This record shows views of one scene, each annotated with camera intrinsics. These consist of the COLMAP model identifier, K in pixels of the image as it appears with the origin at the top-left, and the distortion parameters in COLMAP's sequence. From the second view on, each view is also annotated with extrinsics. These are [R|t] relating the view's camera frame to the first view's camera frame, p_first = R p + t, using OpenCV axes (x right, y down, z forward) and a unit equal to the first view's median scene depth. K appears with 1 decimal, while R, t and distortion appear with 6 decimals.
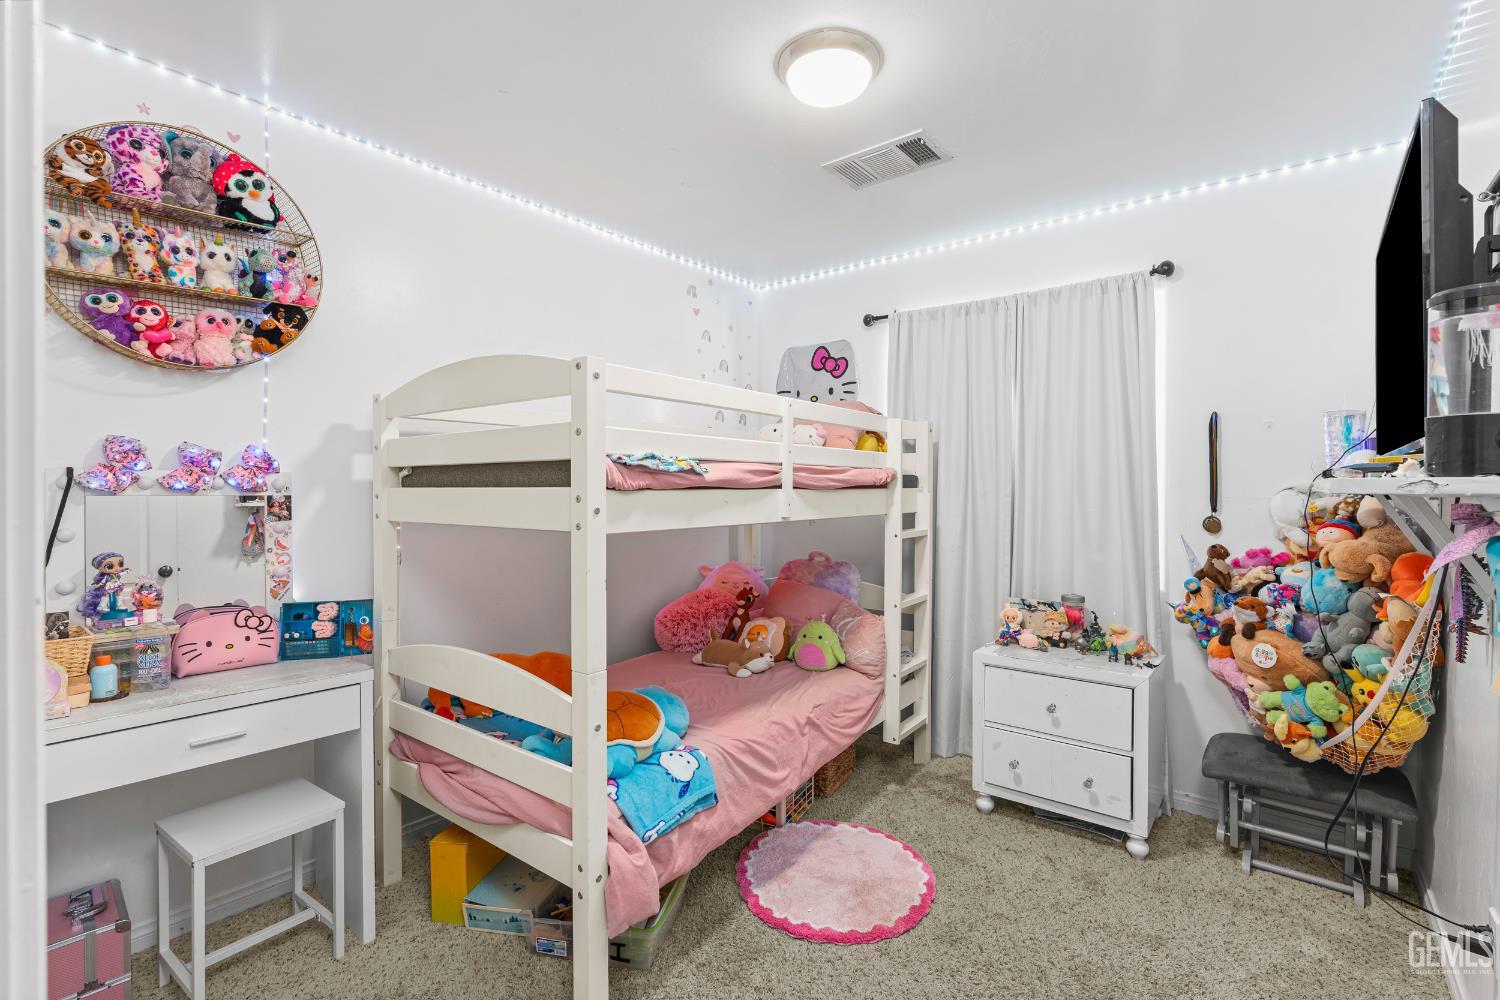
lens RADIAL K [[671.9, 0, 758.1], [0, 671.9, 493.4], [0, 0, 1]] dist [-0.011993, 0.004455]
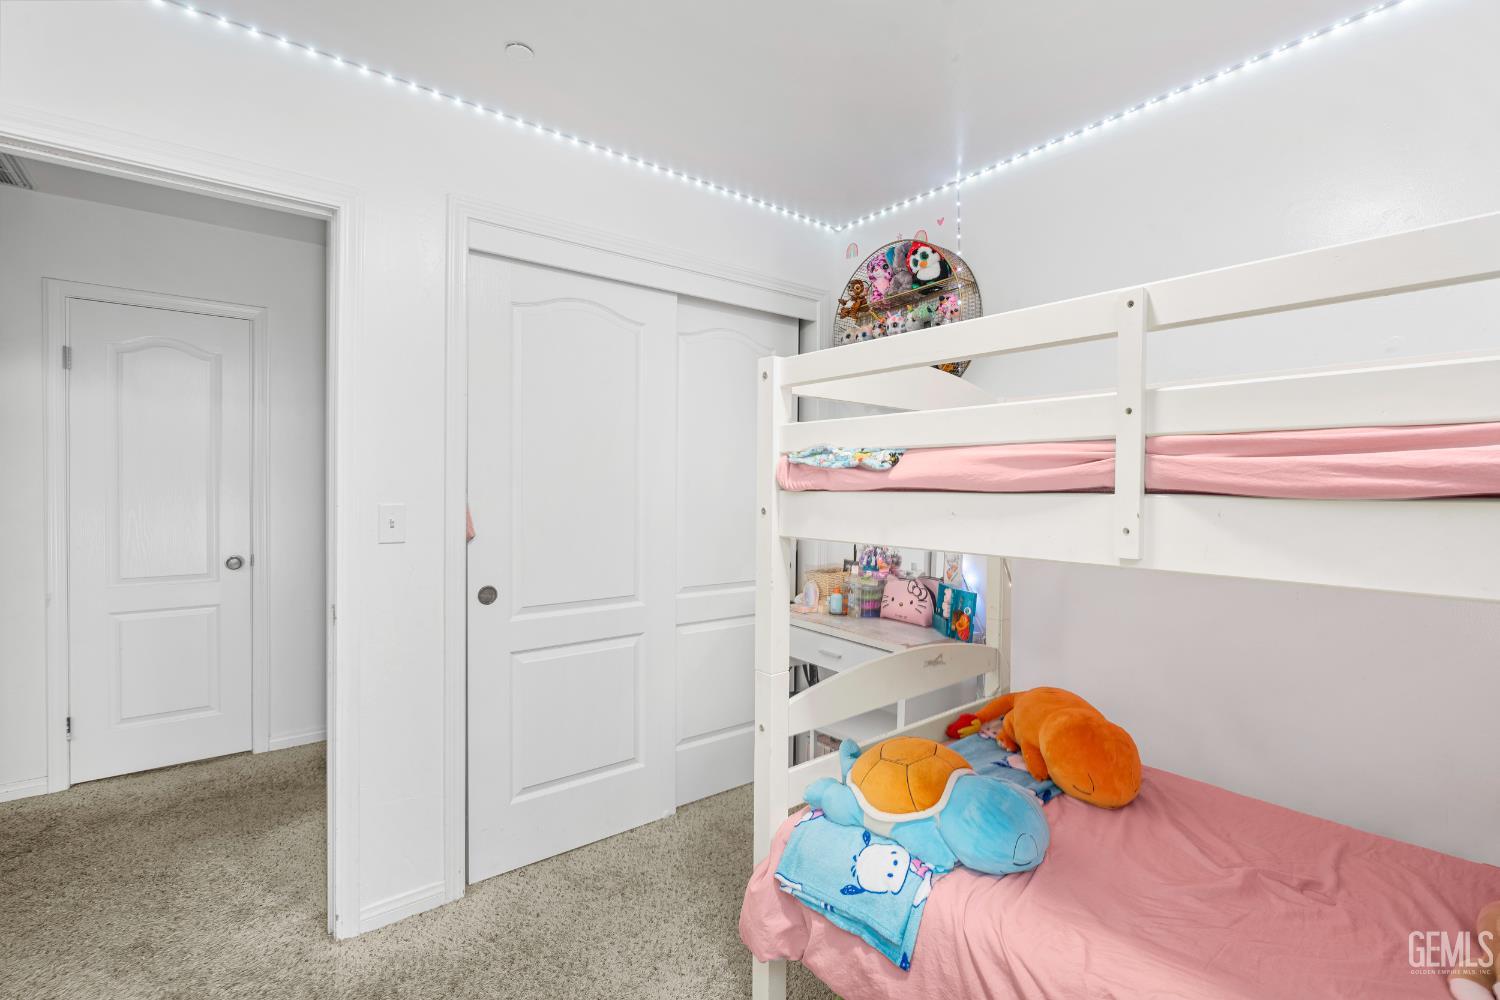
lens RADIAL K [[671.9, 0, 756.8], [0, 671.9, 492.0], [0, 0, 1]] dist [-0.011993, 0.004455]
pose [[-0.216679, 0.005916, -0.976225, 0.608350], [-0.016311, 0.999820, 0.009680, -0.010137], [0.976107, 0.018021, -0.216544, 0.992090]]
